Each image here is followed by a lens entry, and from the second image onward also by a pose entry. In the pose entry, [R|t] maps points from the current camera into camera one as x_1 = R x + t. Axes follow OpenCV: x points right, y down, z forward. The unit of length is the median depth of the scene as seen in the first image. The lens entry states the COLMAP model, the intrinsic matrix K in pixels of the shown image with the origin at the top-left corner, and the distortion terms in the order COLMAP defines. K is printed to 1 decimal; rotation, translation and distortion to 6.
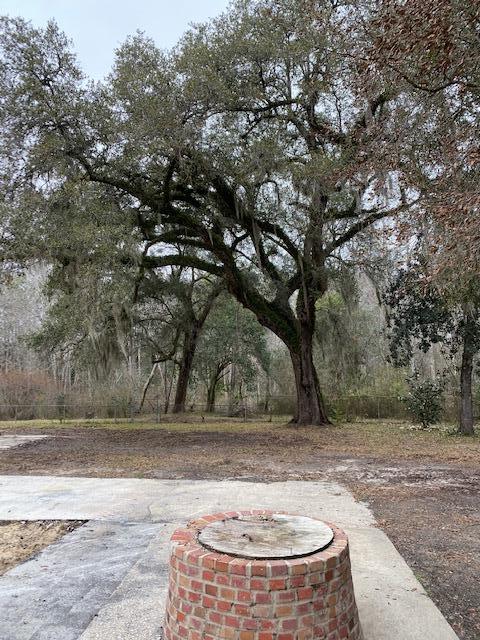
lens RADIAL K [[487.0, 0, 240.0], [0, 487.0, 319.4], [0, 0, 1]] dist [0.022508, -0.030945]
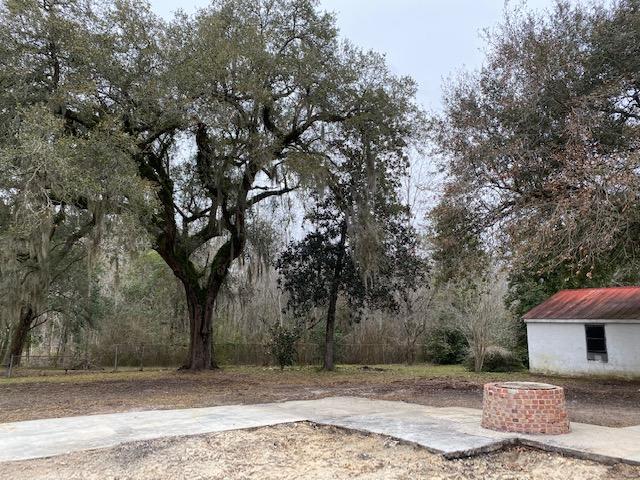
lens RADIAL K [[487.0, 0, 320.6], [0, 487.0, 240.5], [0, 0, 1]] dist [0.022508, -0.030945]
pose [[0.784162, 0.118228, 0.609190, -0.353050], [-0.077547, 0.992658, -0.092829, 0.007385], [-0.615692, 0.025552, 0.787572, -0.040240]]
